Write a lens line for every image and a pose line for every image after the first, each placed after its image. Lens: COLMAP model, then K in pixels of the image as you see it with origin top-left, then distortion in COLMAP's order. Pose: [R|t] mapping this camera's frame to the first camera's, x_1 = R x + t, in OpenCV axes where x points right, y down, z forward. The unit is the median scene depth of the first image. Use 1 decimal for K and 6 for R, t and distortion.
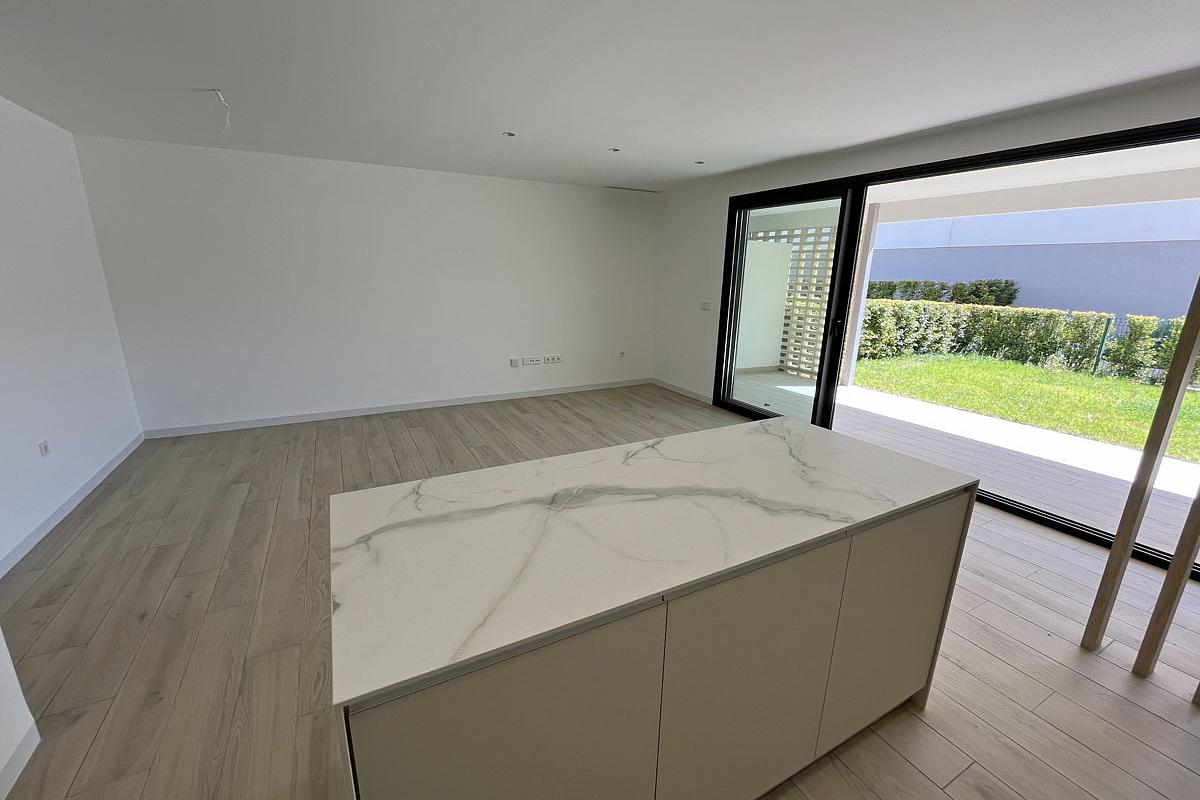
lens RADIAL K [[485.2, 0, 594.2], [0, 485.2, 400.7], [0, 0, 1]] dist [-0.003035, -0.000073]
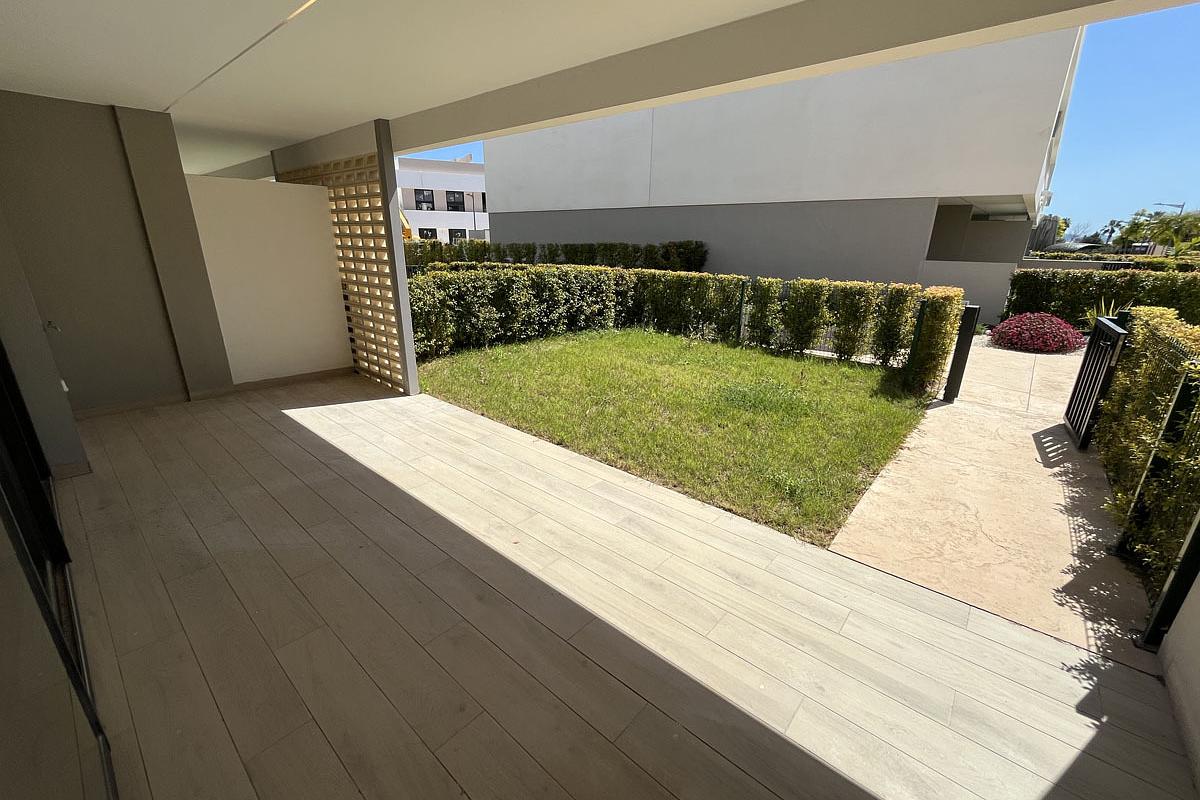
lens RADIAL K [[485.2, 0, 594.2], [0, 485.2, 400.7], [0, 0, 1]] dist [-0.003035, -0.000073]
pose [[0.934529, -0.116543, 0.336264, 0.523888], [0.093918, 0.992127, 0.082841, -0.054609], [-0.343271, -0.045836, 0.938117, 0.246413]]
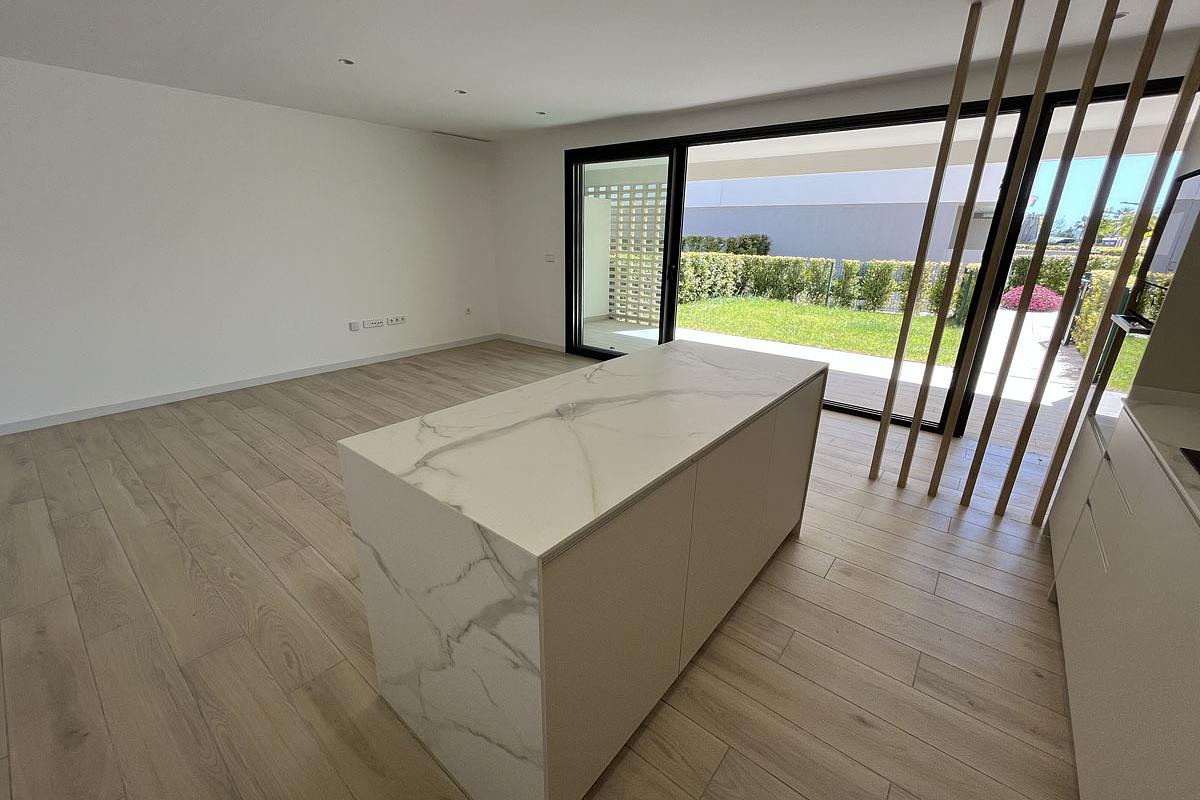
lens RADIAL K [[485.2, 0, 594.2], [0, 485.2, 400.7], [0, 0, 1]] dist [-0.003035, -0.000073]
pose [[0.923889, -0.127782, 0.360695, -0.076544], [0.099551, 0.990403, 0.095876, 0.013989], [-0.369484, -0.052671, 0.927743, -0.013936]]
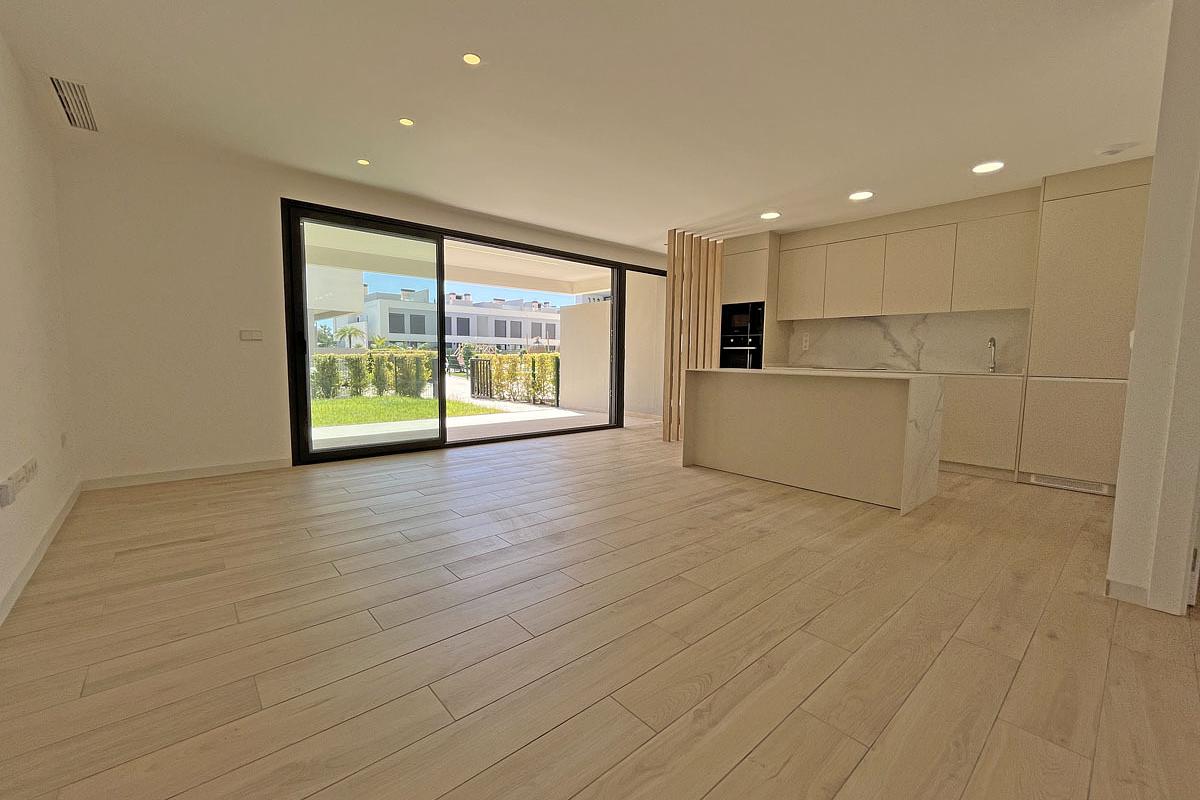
lens RADIAL K [[485.2, 0, 594.2], [0, 485.2, 400.7], [0, 0, 1]] dist [-0.003035, -0.000073]
pose [[-0.228589, -0.107268, 0.967595, -0.454322], [0.234480, 0.958584, 0.161663, -0.078993], [-0.944863, 0.263837, -0.193970, 0.539313]]
